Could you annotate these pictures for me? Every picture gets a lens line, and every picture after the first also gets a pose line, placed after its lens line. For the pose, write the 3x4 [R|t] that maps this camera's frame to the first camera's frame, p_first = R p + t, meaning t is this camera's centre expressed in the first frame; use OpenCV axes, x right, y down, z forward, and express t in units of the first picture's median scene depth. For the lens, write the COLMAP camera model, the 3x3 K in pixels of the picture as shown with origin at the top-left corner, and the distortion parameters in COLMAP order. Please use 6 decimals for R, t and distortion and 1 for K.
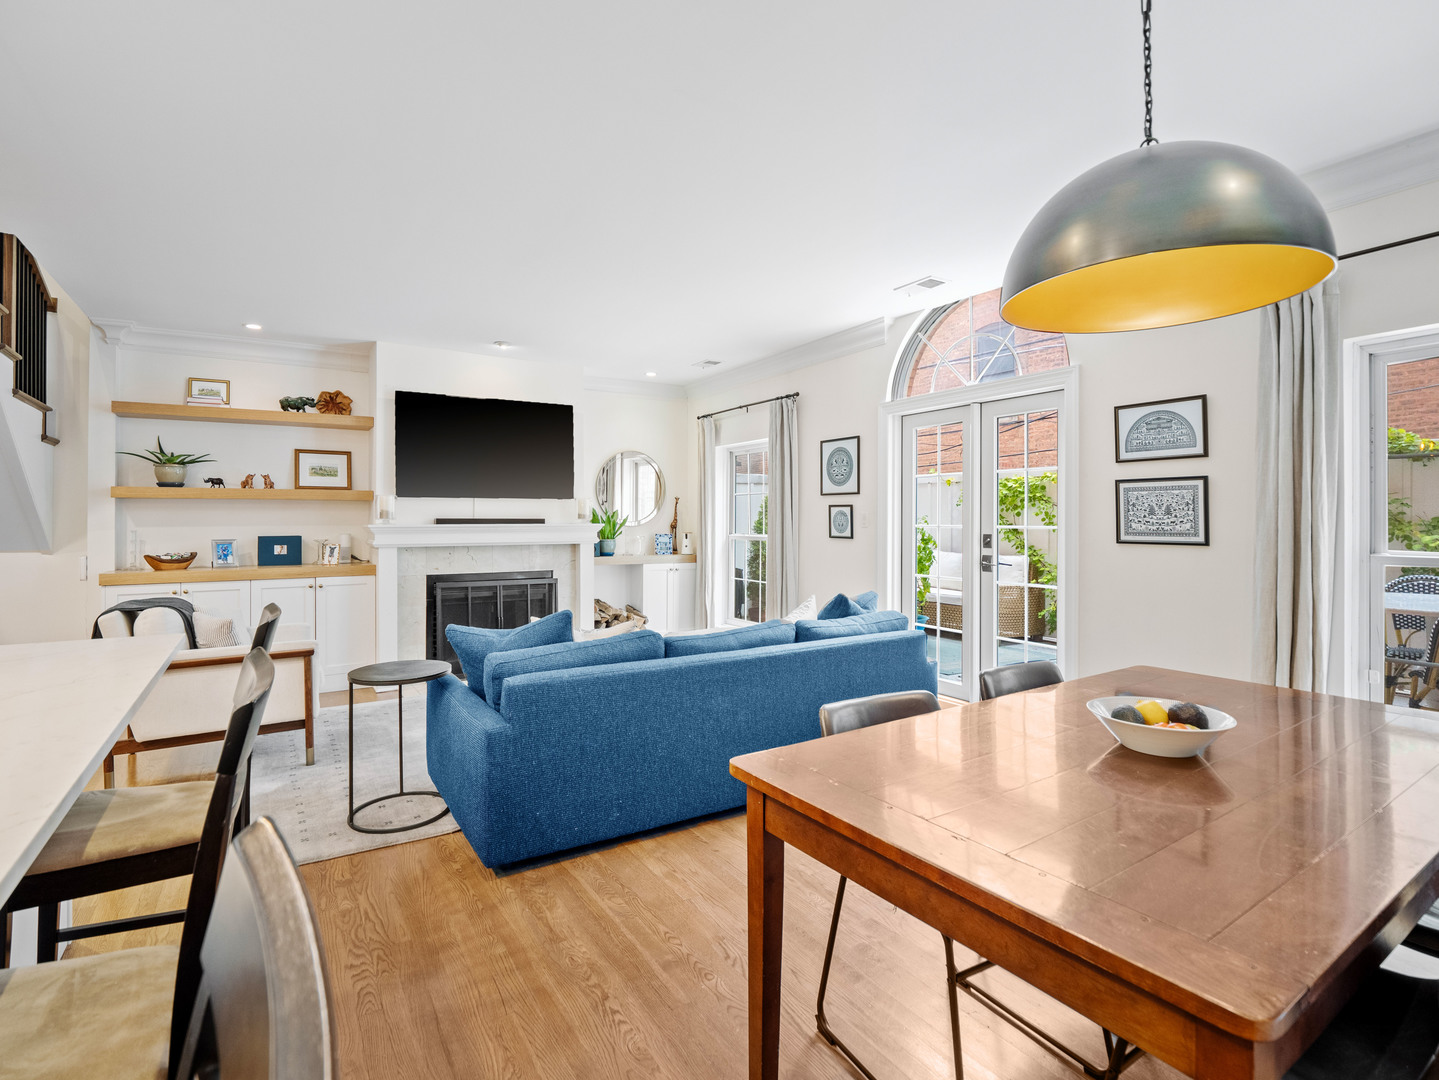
lens RADIAL K [[704.1, 0, 705.7], [0, 704.1, 517.7], [0, 0, 1]] dist [-0.018920, 0.000127]
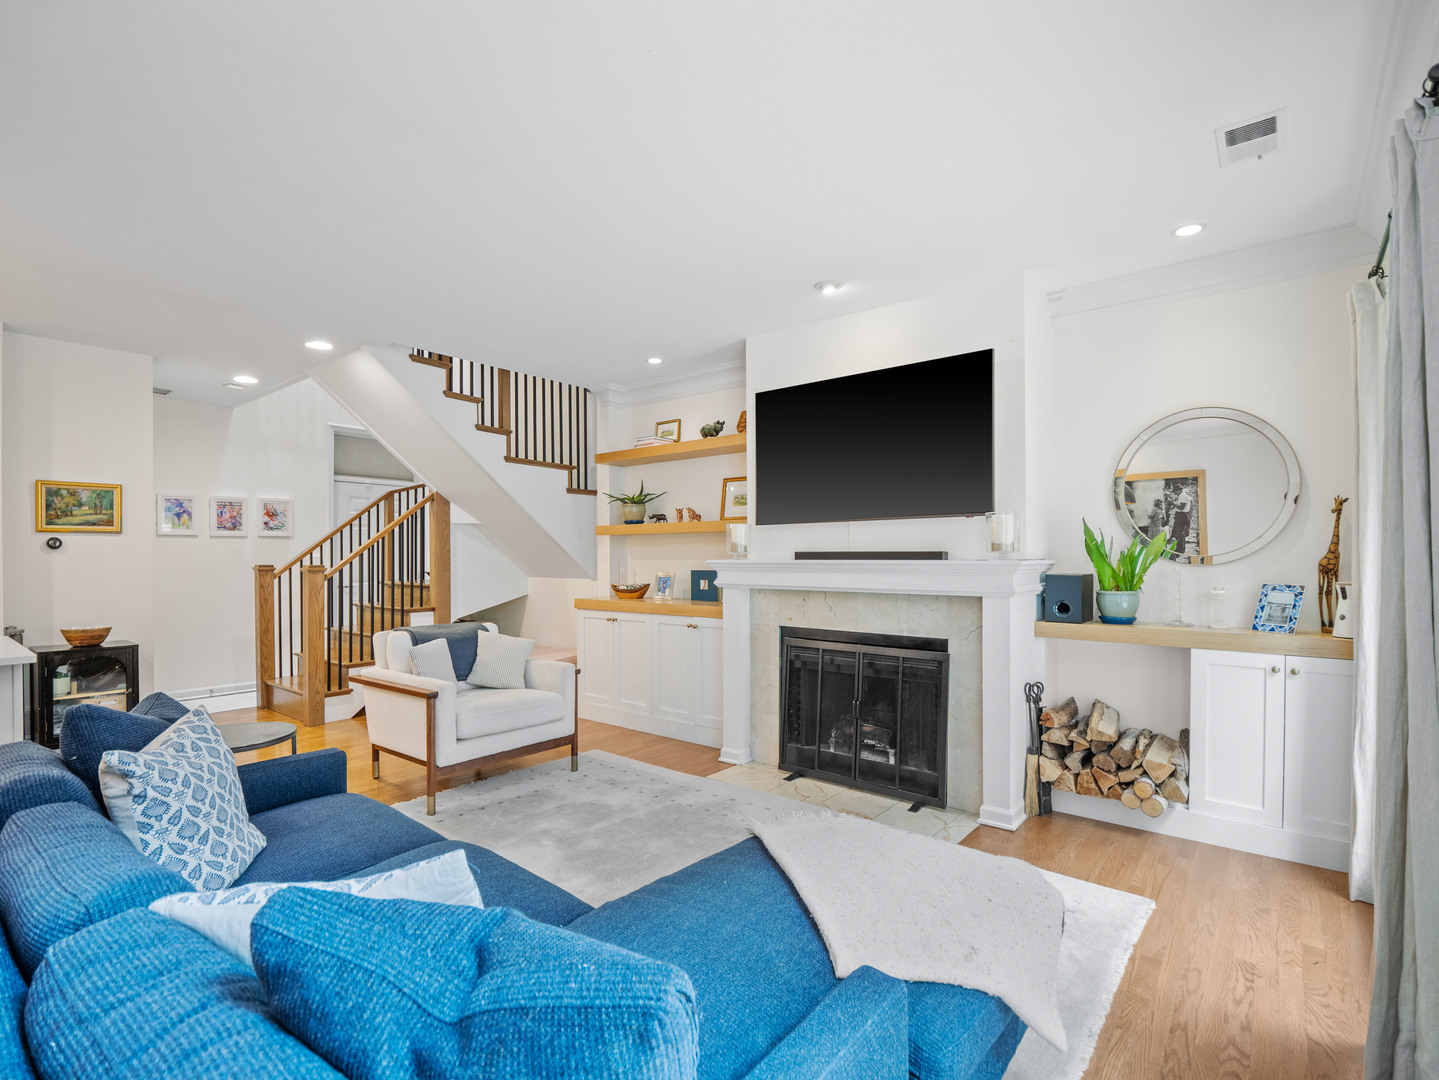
lens RADIAL K [[700.3, 0, 719.8], [0, 700.3, 570.5], [0, 0, 1]] dist [-0.014322, -0.000836]
pose [[0.321593, 0.024966, -0.946549, 0.309978], [0.007424, 0.999555, 0.028886, -0.001645], [0.946849, -0.016316, 0.321265, 0.705762]]
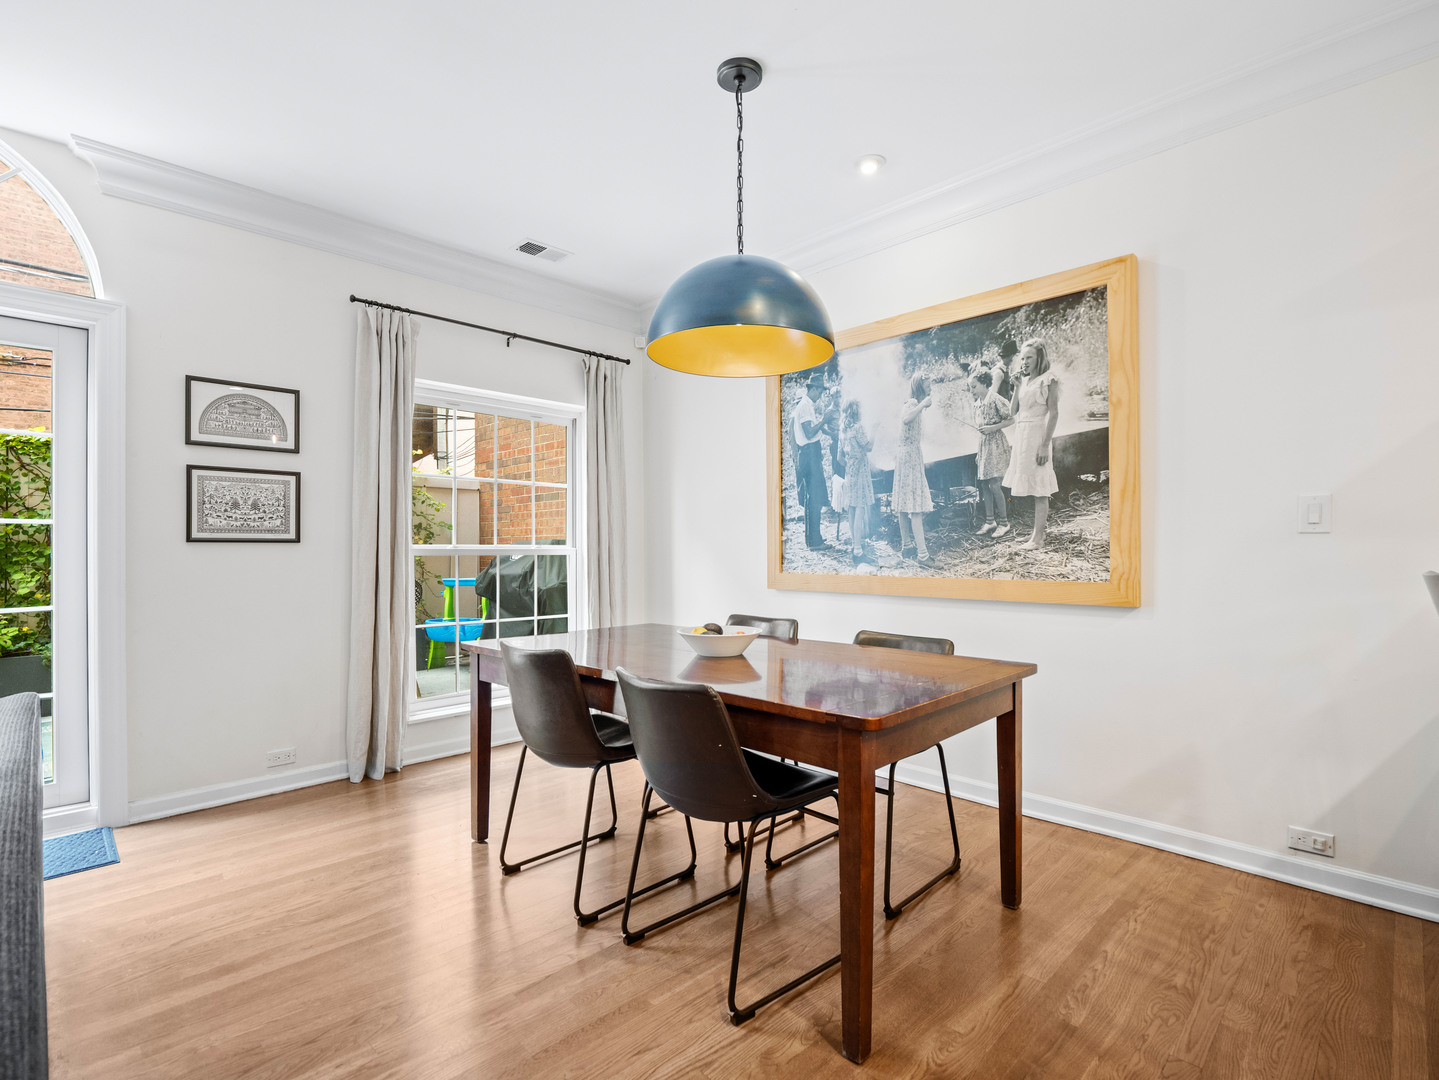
lens RADIAL K [[688.6, 0, 719.5], [0, 688.6, 540.0], [0, 0, 1]] dist [-0.019923, -0.001172]
pose [[-0.223409, 0.014025, 0.974624, -0.217502], [-0.001891, 0.999888, -0.014822, 0.029669], [-0.974723, -0.005155, -0.223358, 0.376623]]
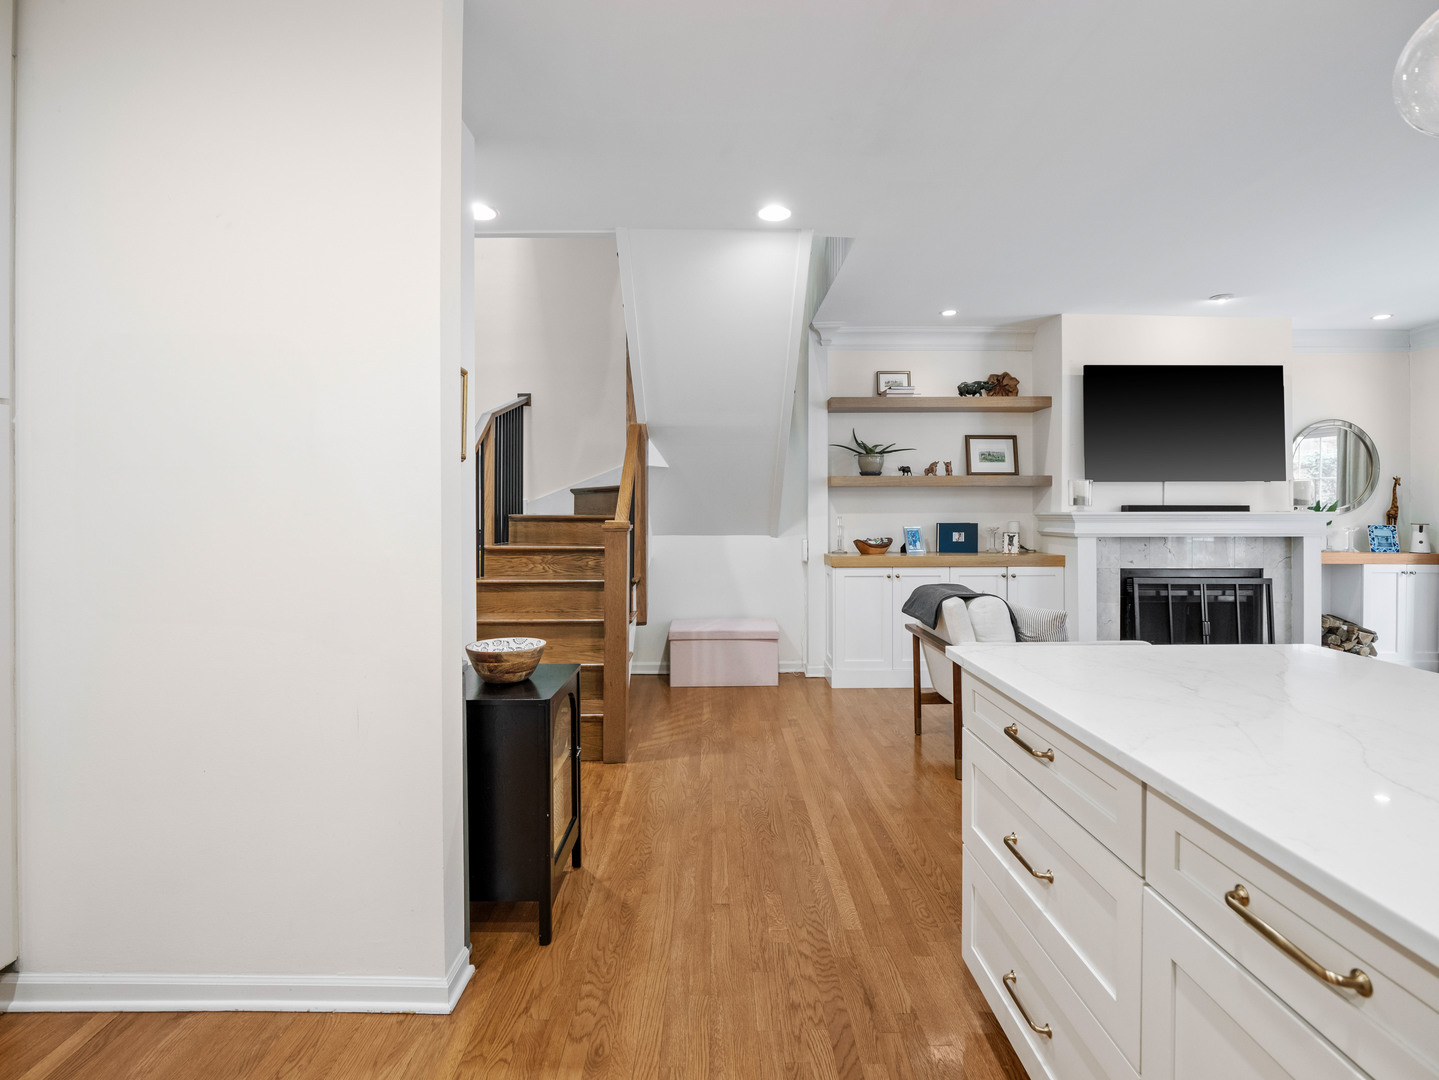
lens RADIAL K [[700.4, 0, 723.2], [0, 700.4, 509.5], [0, 0, 1]] dist [-0.017328, -0.000918]
pose [[0.855248, 0.001094, -0.518217, -0.376868], [0.001344, 0.999990, 0.004329, 0.001928], [0.518217, -0.004399, 0.855238, -0.020481]]
